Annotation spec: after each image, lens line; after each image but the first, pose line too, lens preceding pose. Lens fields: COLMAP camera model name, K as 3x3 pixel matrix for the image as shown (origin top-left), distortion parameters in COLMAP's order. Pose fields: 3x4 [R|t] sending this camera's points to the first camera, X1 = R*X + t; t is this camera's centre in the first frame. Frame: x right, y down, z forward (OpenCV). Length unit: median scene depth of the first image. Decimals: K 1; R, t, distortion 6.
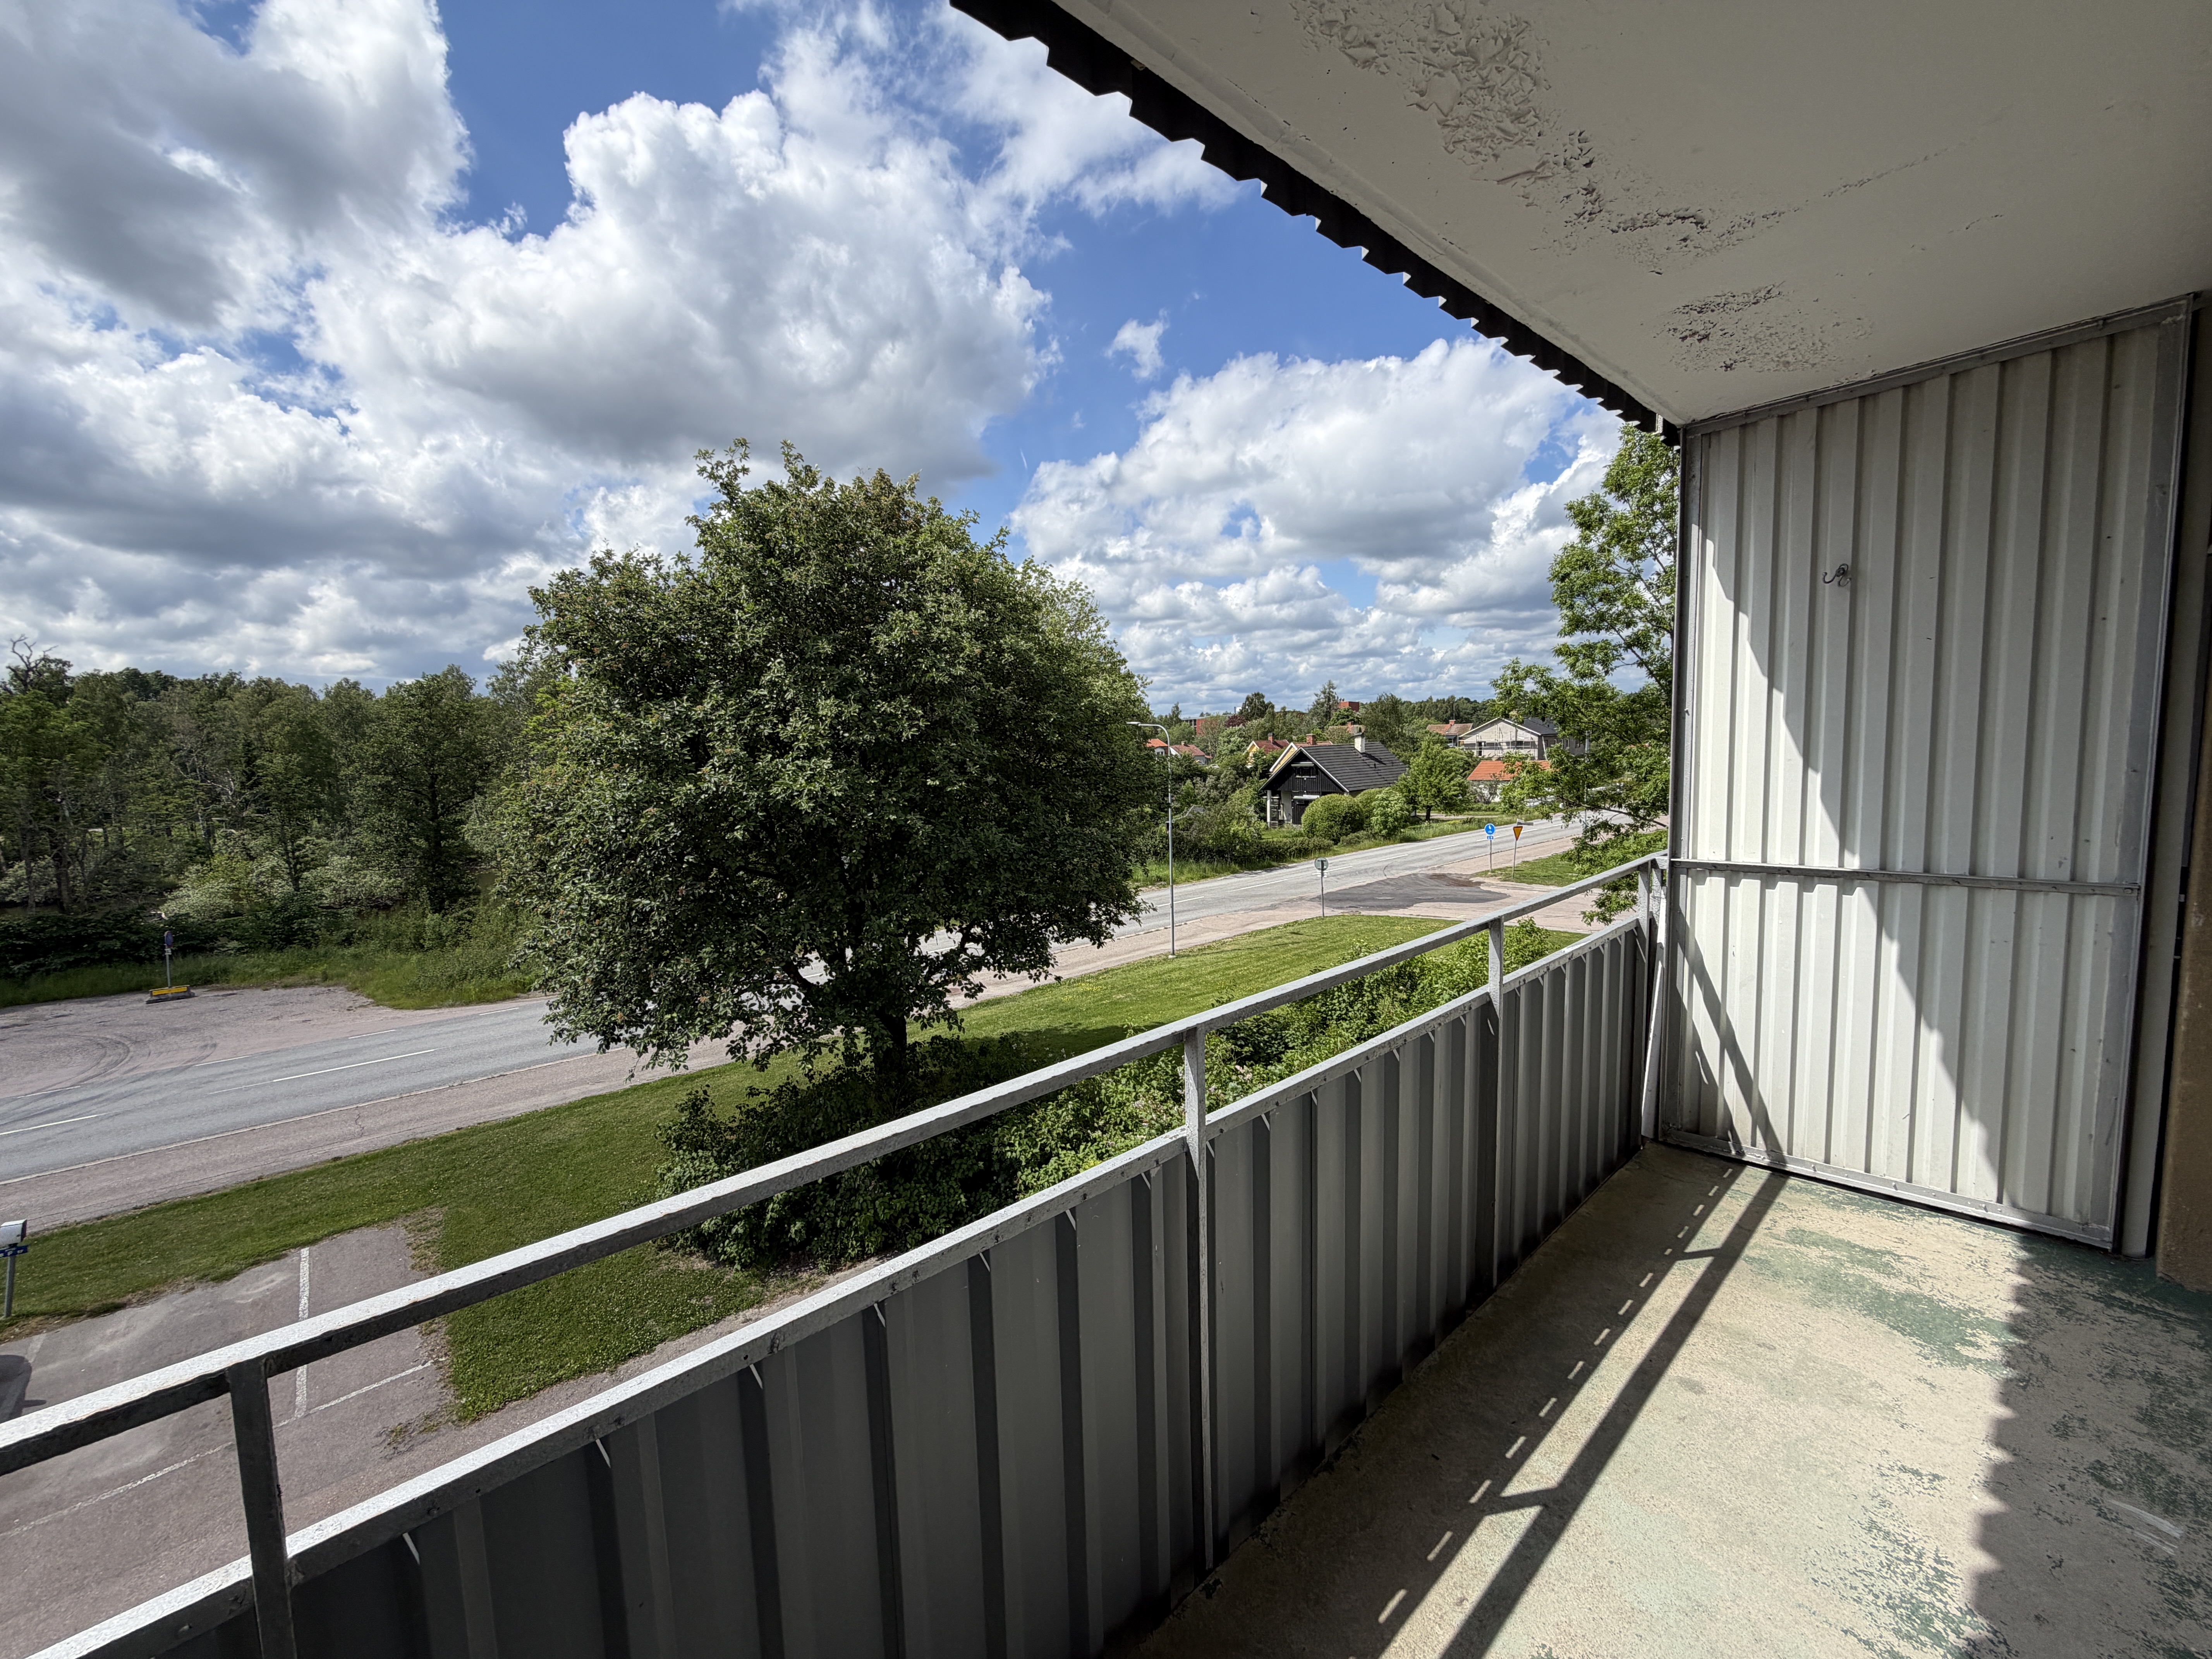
lens RADIAL K [[869.8, 0, 1092.8], [0, 869.8, 828.7], [0, 0, 1]] dist [-0.000094, -0.000098]
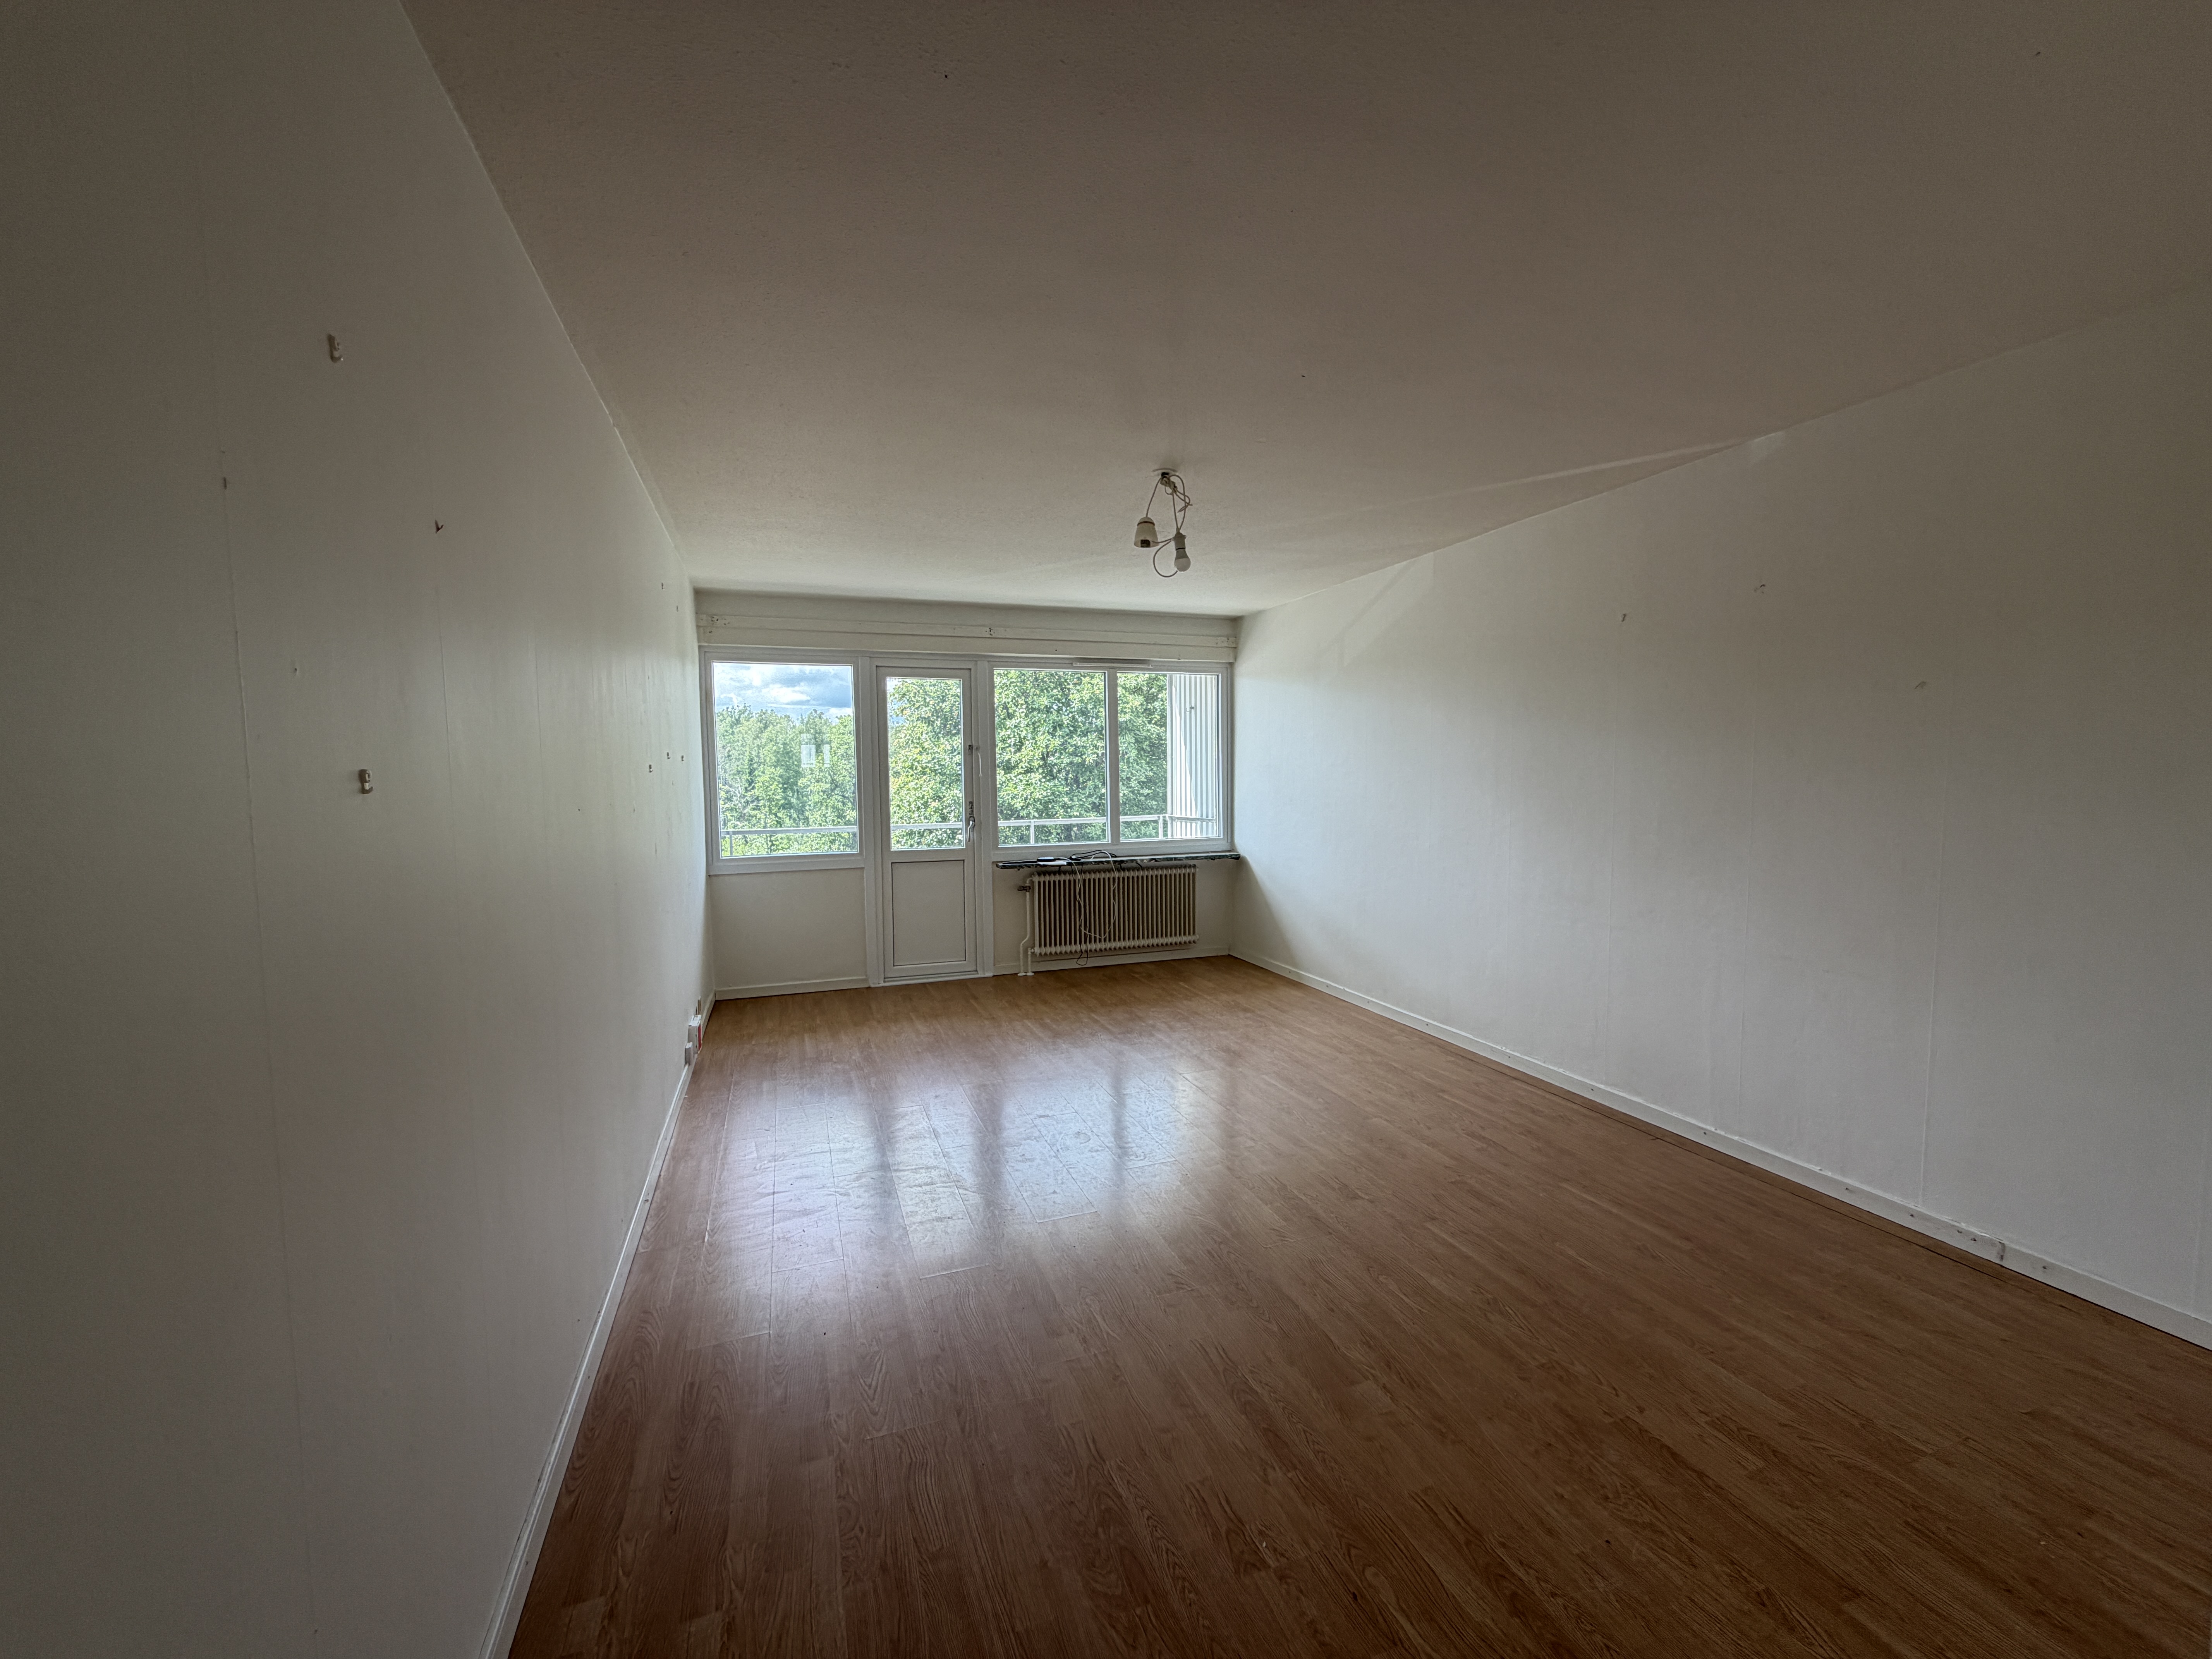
lens RADIAL K [[869.8, 0, 1092.8], [0, 869.8, 828.7], [0, 0, 1]] dist [-0.000094, -0.000098]
pose [[0.922476, 0.039971, -0.383981, 0.355778], [-0.049650, 0.998649, -0.015323, 0.031552], [0.382849, 0.033199, 0.923214, -0.352504]]
